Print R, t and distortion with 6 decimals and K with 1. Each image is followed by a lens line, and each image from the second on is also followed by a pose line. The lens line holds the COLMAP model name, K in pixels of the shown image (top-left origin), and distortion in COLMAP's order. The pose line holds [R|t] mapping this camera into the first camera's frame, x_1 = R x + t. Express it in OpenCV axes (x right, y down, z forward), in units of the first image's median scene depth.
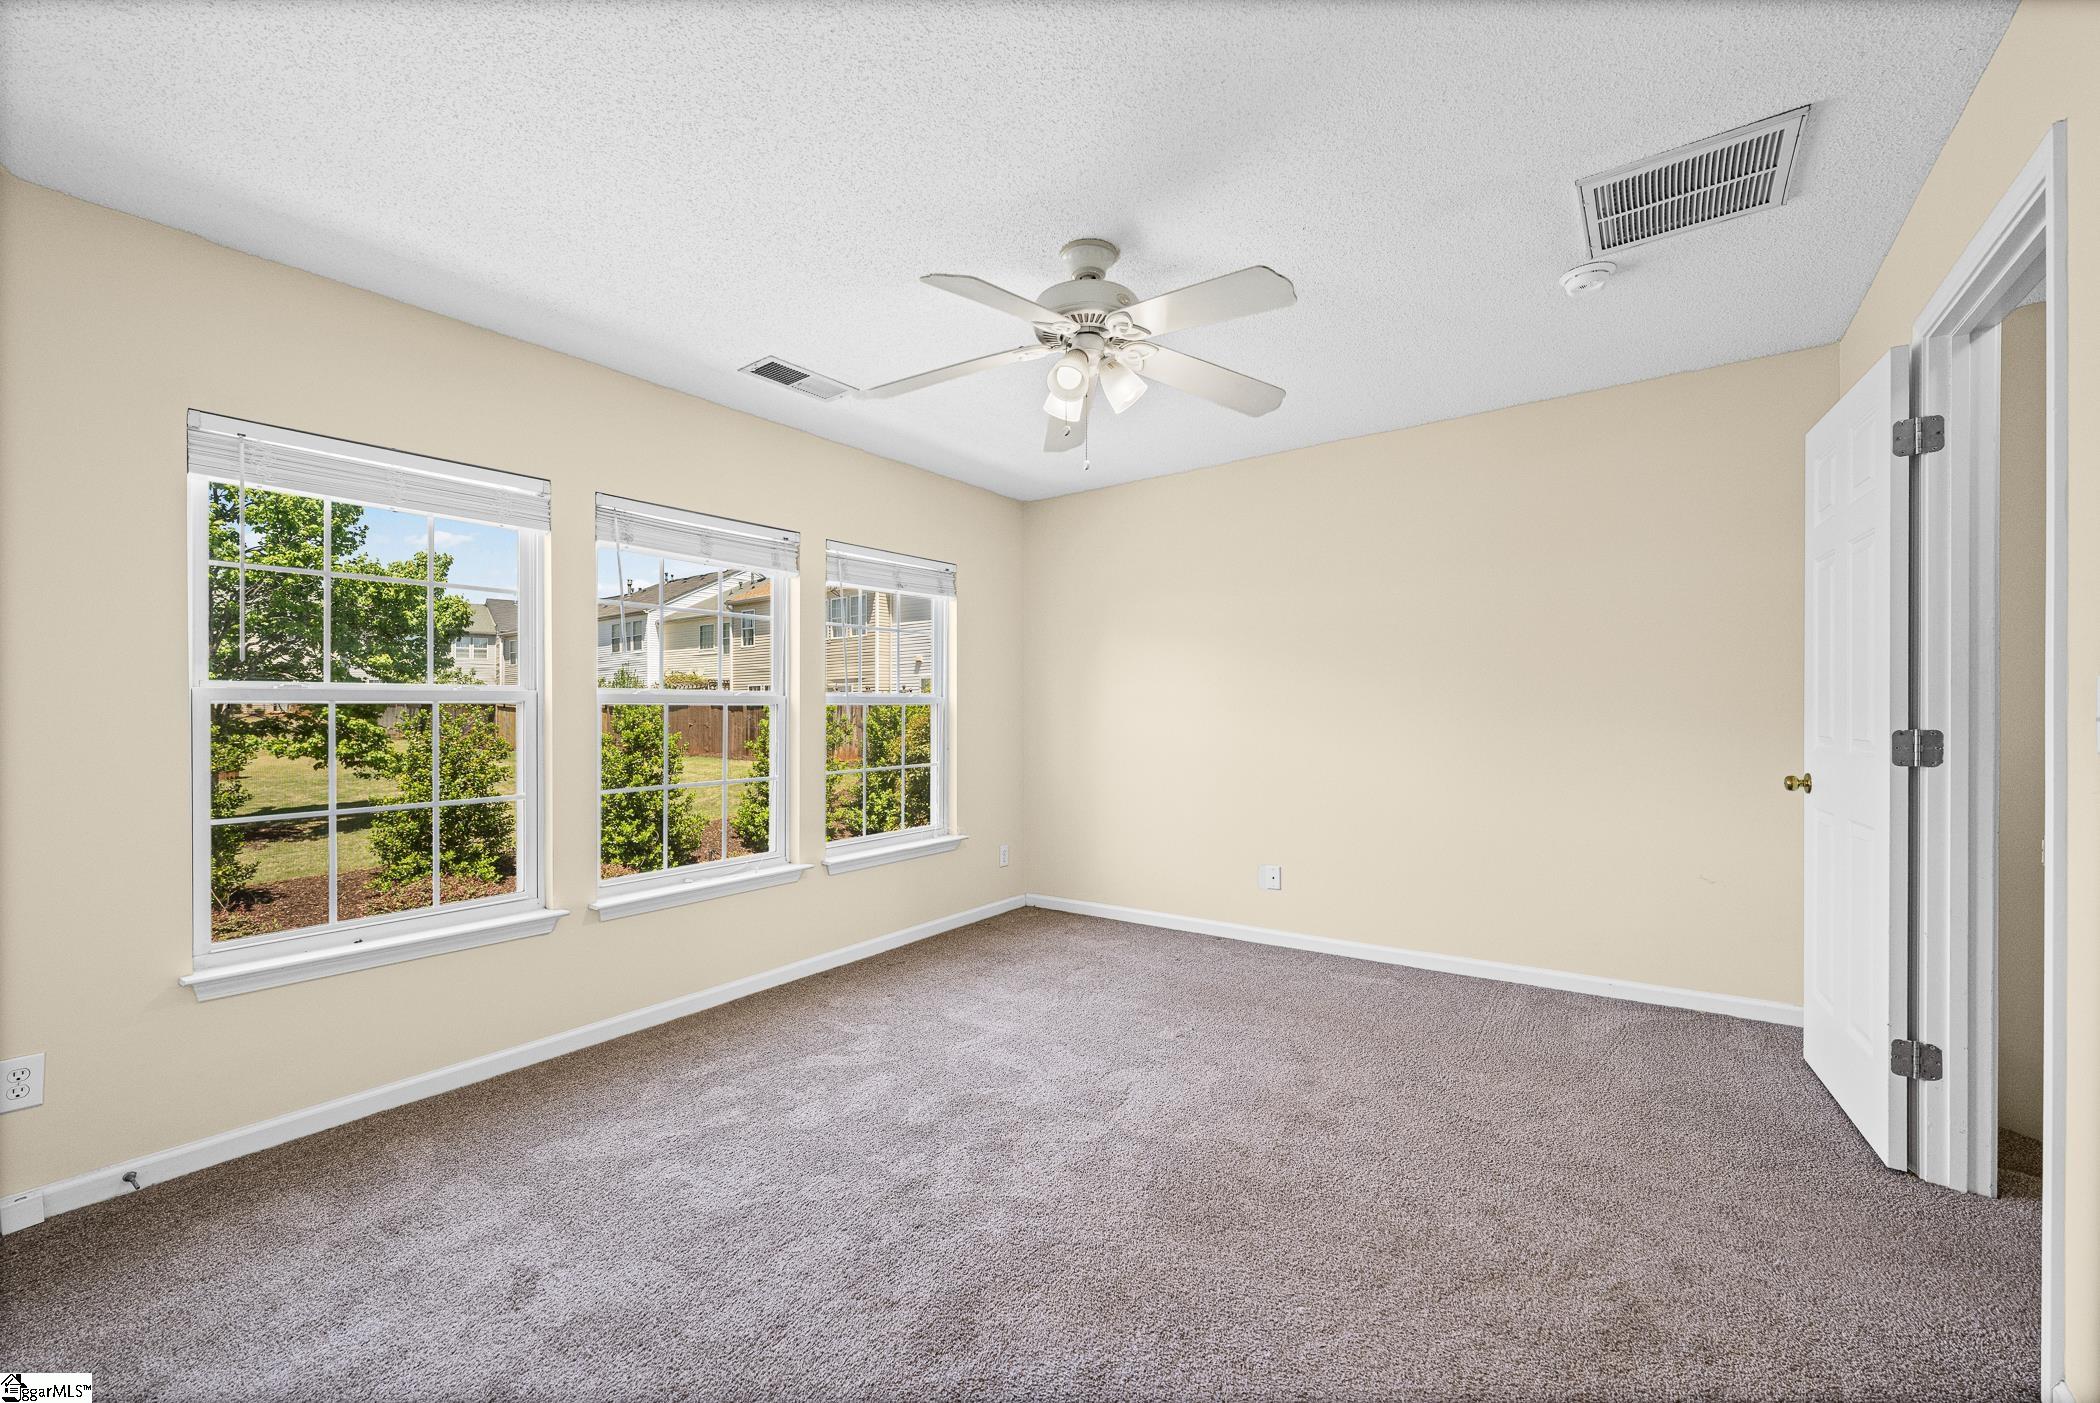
lens RADIAL K [[829.4, 0, 1044.1], [0, 829.4, 702.9], [0, 0, 1]] dist [-0.001253, -0.000037]
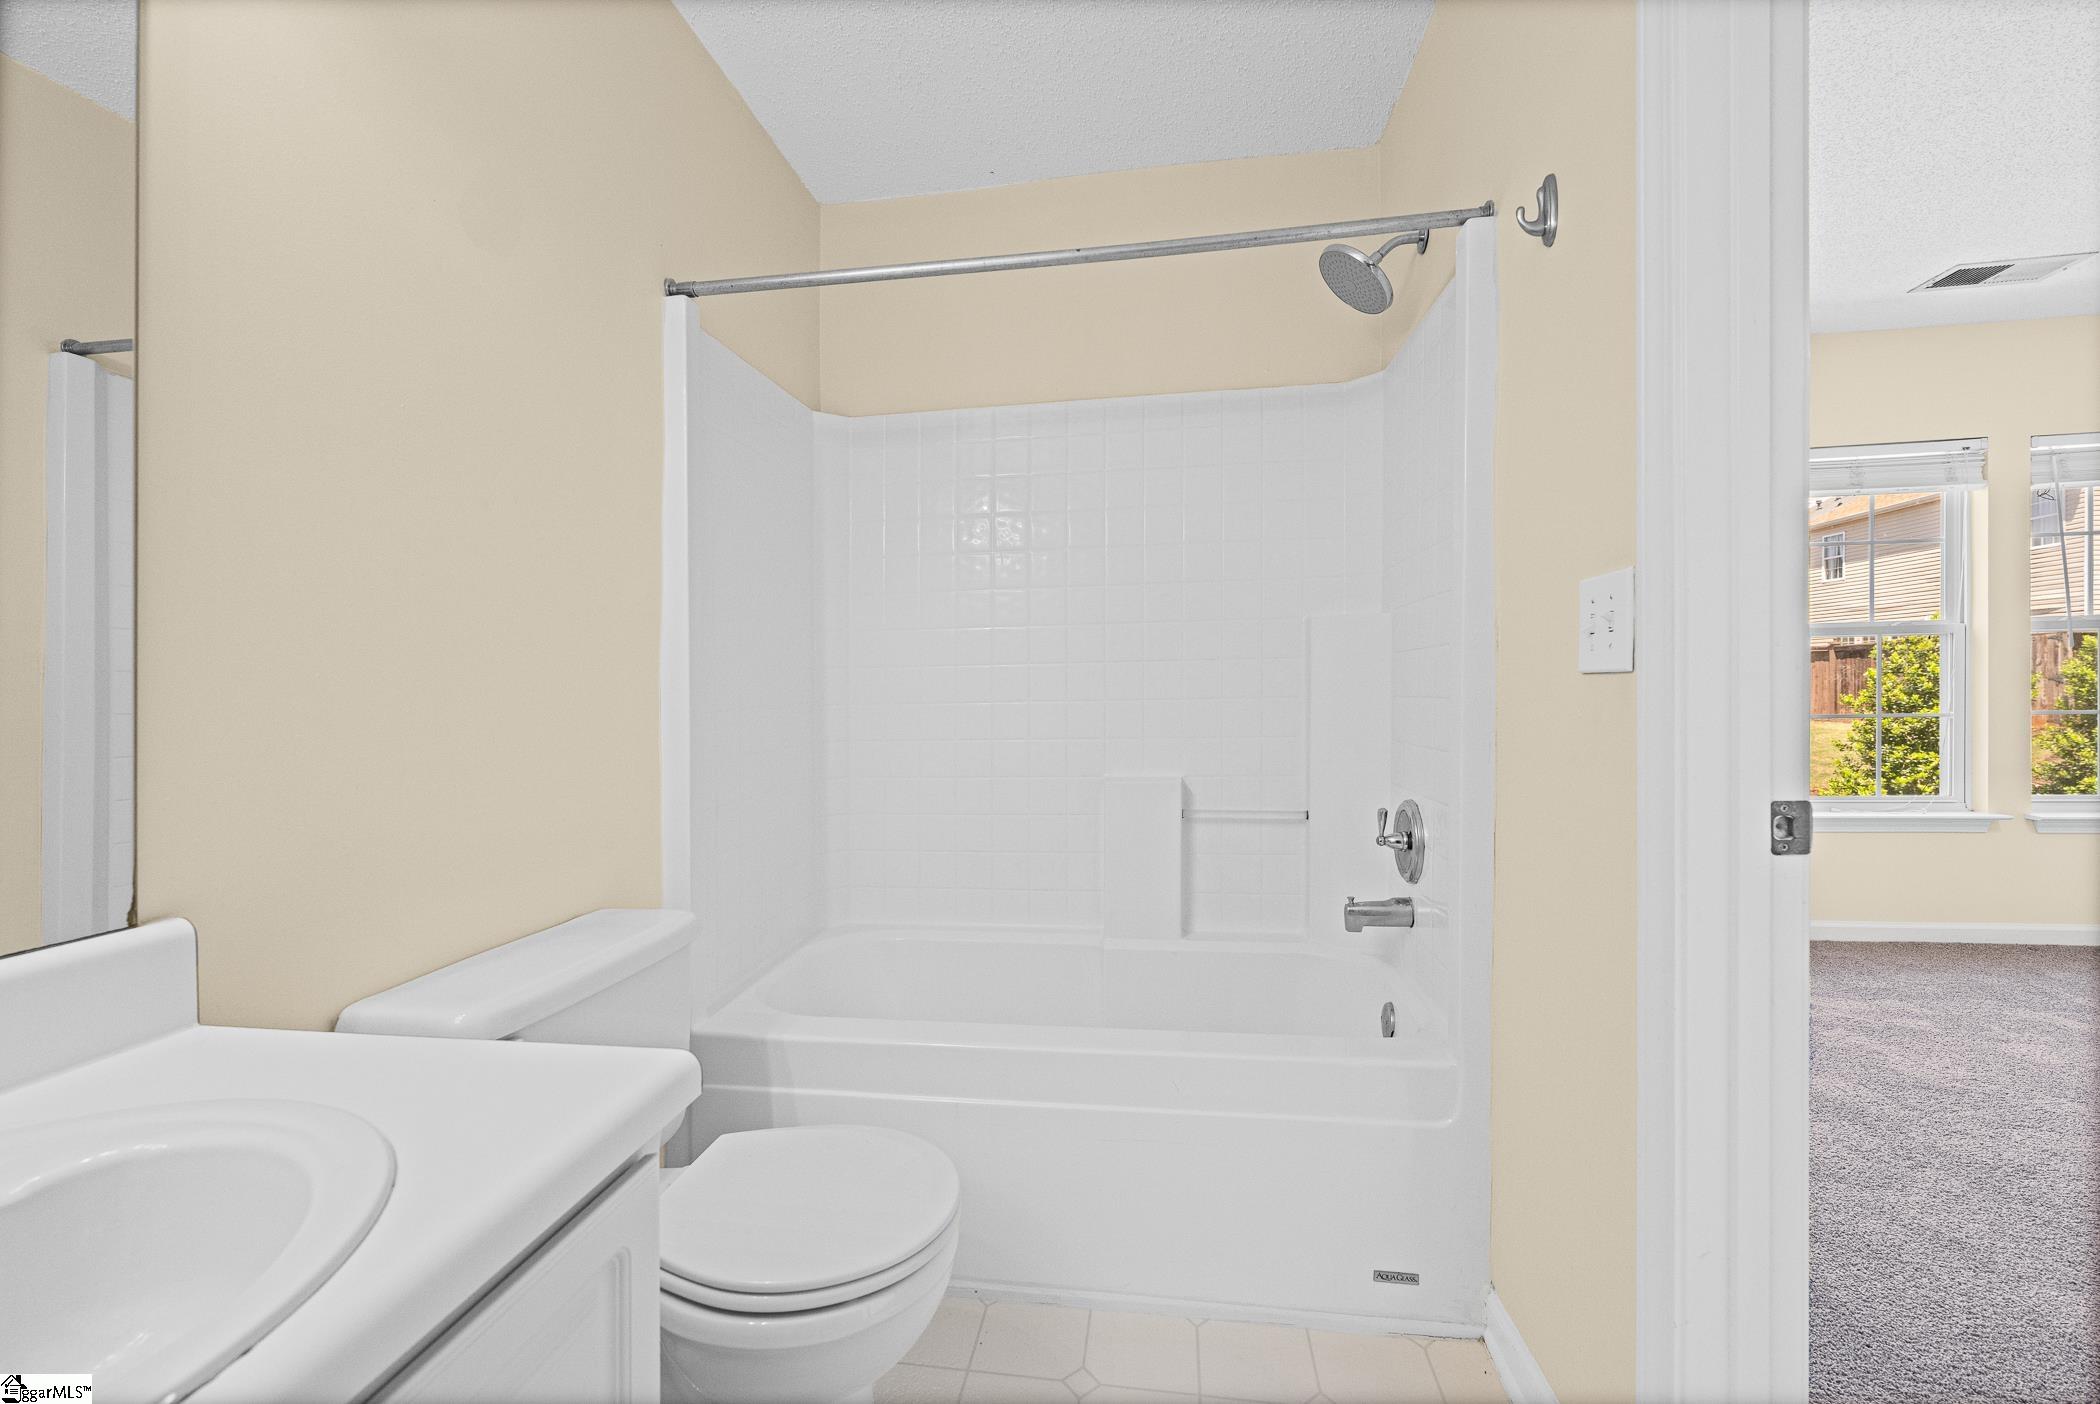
lens RADIAL K [[842.1, 0, 1044.8], [0, 842.1, 683.5], [0, 0, 1]] dist [-0.000328, 0.000150]
pose [[0.465462, 0.001343, -0.885067, 0.033732], [0.022720, 0.999651, 0.013466, 0.023335], [0.884776, -0.026376, 0.465269, -0.331781]]
